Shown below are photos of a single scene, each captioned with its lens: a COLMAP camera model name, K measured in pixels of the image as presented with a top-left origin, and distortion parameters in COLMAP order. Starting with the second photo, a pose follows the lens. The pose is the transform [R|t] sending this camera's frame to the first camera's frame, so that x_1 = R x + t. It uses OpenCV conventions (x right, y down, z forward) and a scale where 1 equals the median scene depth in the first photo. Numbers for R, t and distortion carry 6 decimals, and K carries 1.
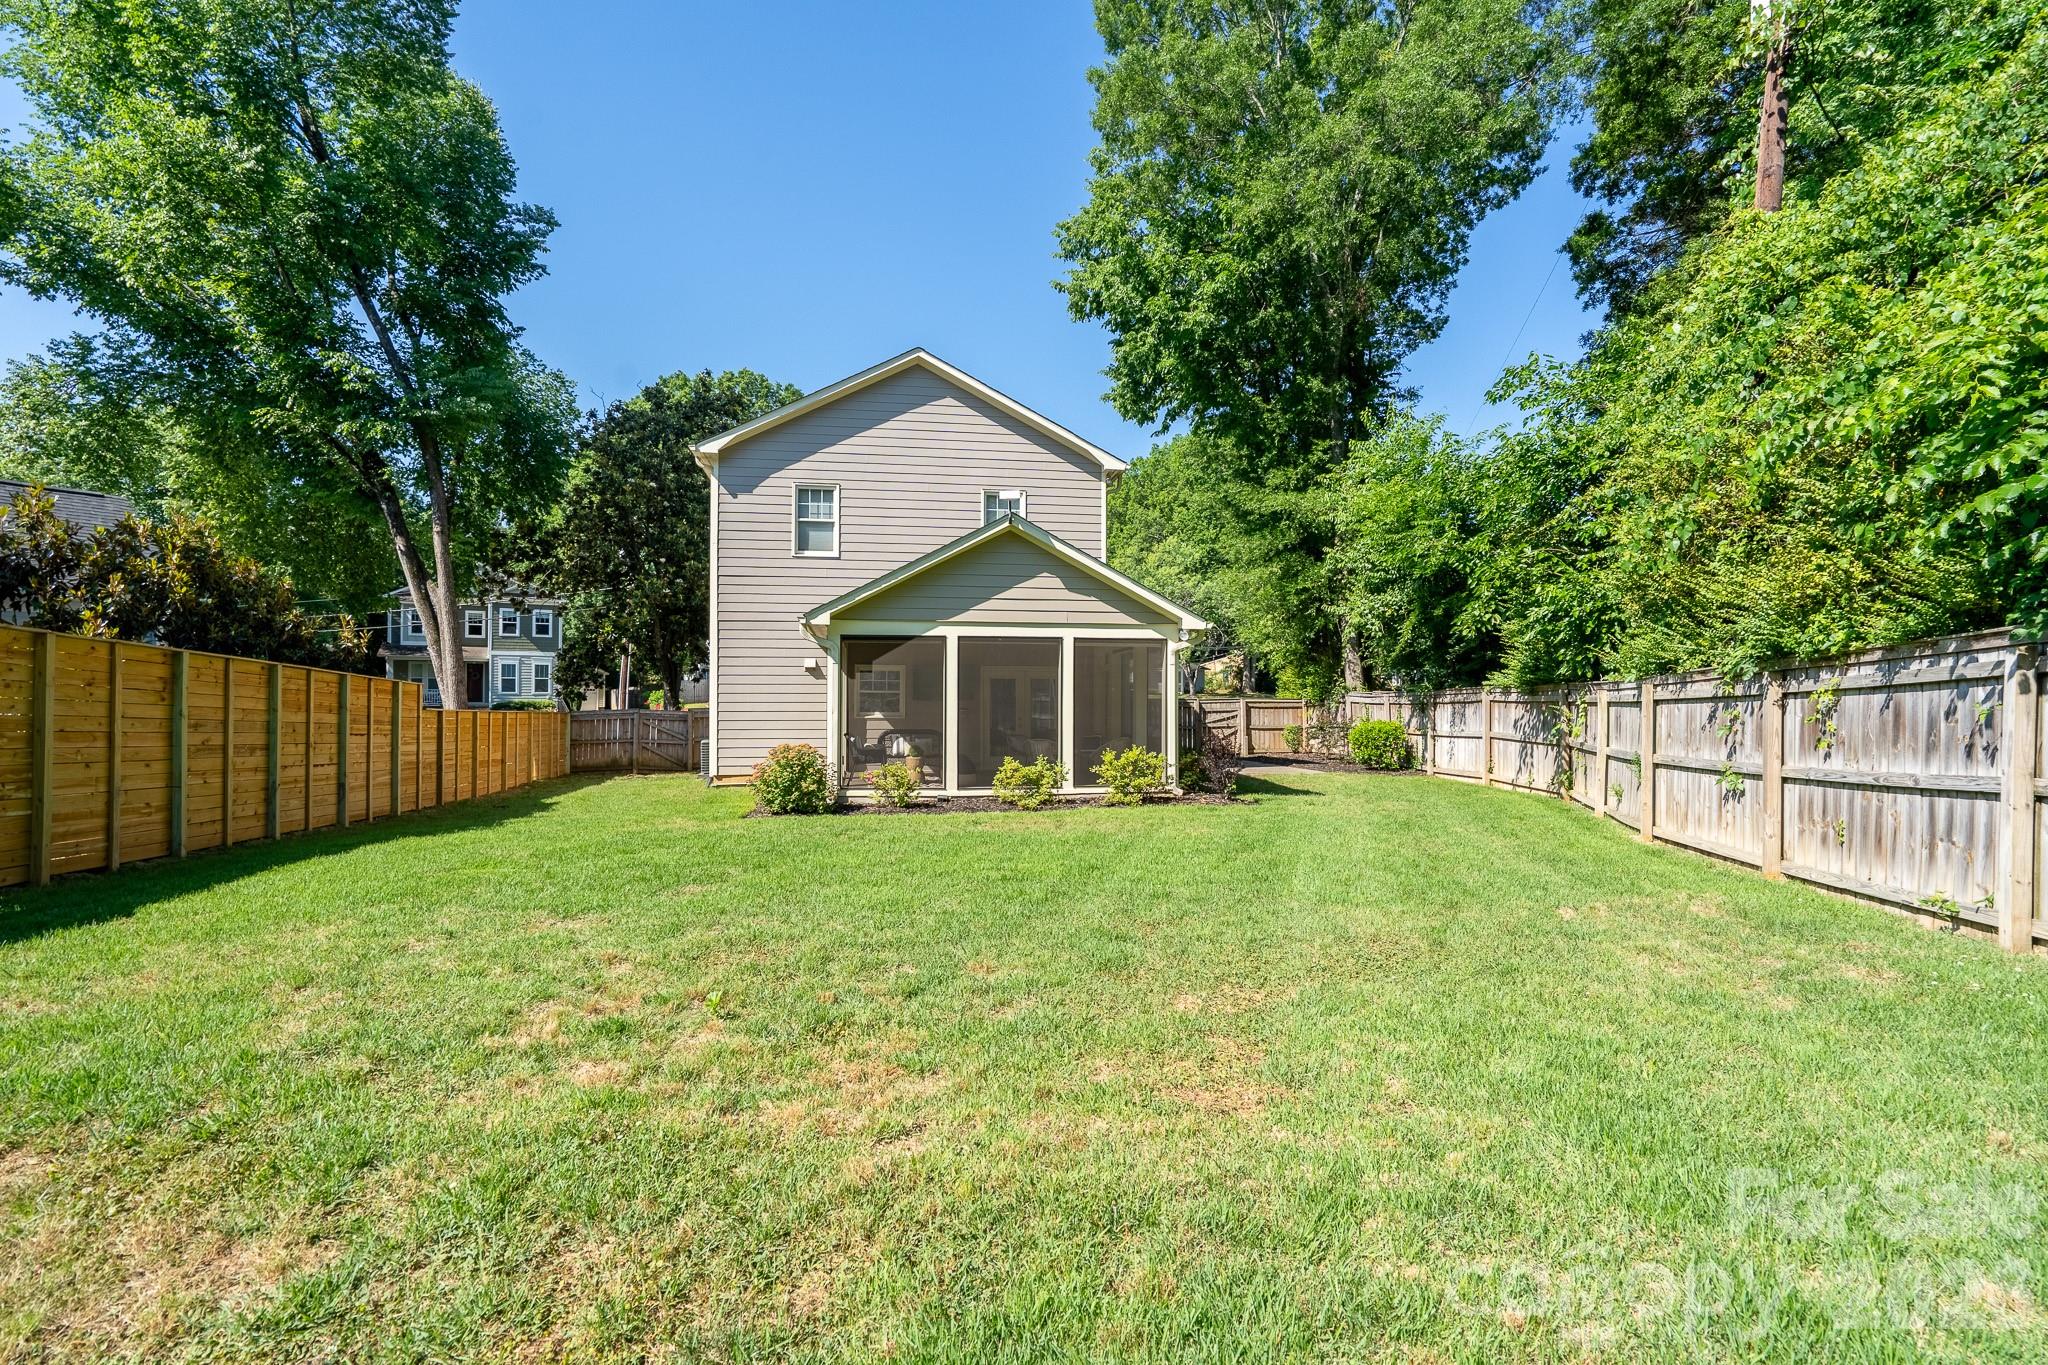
lens RADIAL K [[938.3, 0, 1030.8], [0, 938.3, 687.5], [0, 0, 1]] dist [-0.008304, 0.003924]
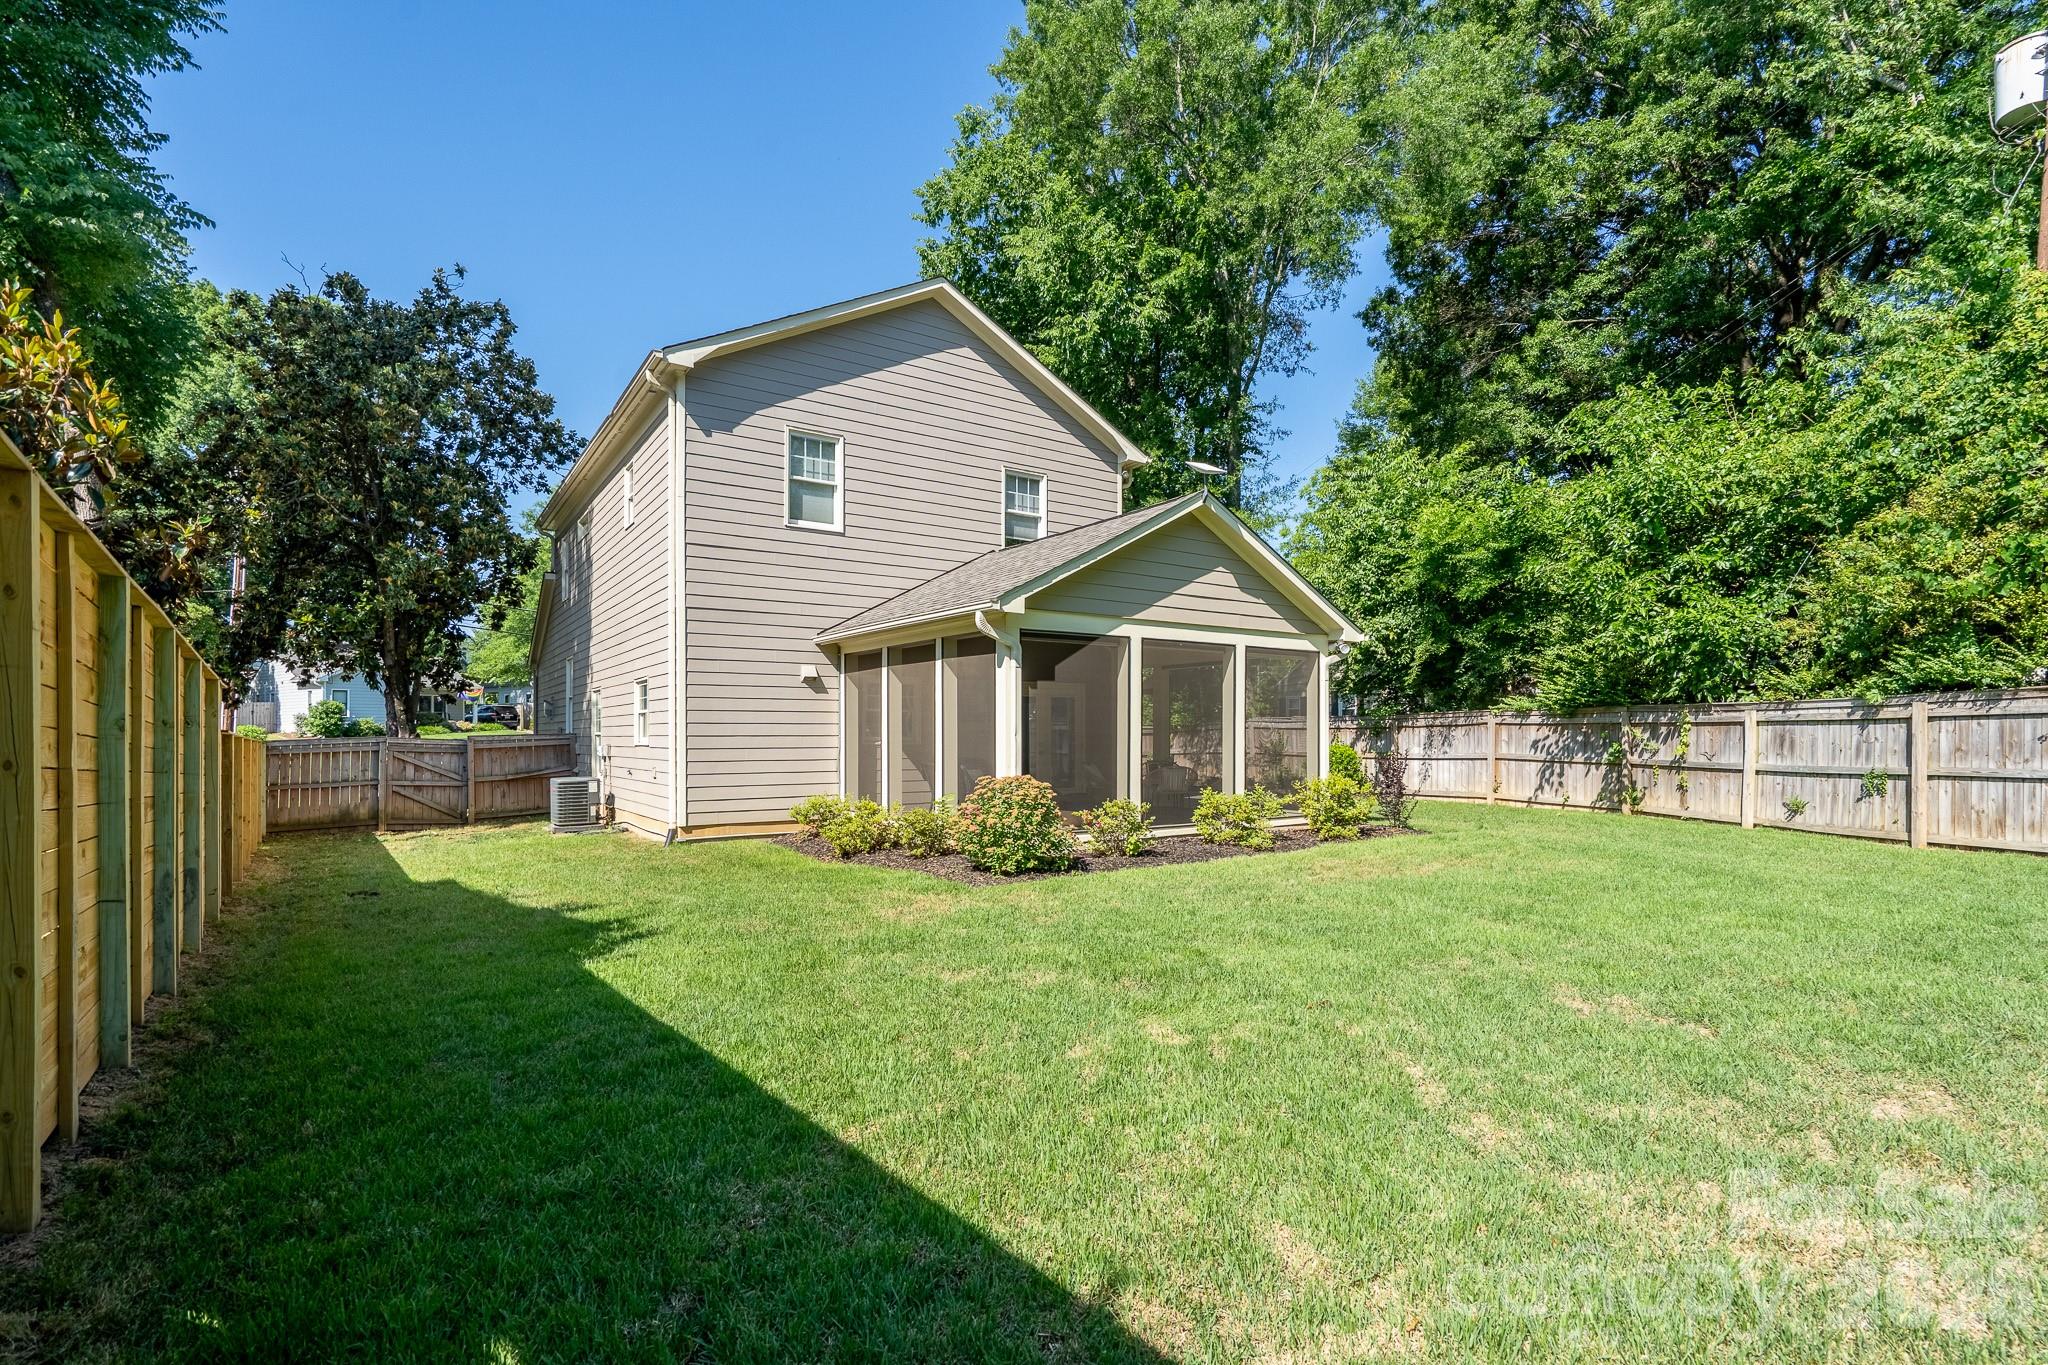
lens RADIAL K [[938.3, 0, 973.5], [0, 938.3, 728.2], [0, 0, 1]] dist [-0.008304, 0.003924]
pose [[0.908983, 0.001346, 0.416832, -0.436570], [-0.005092, 0.999956, 0.007874, 0.013338], [-0.416803, -0.009280, 0.908950, 0.270667]]
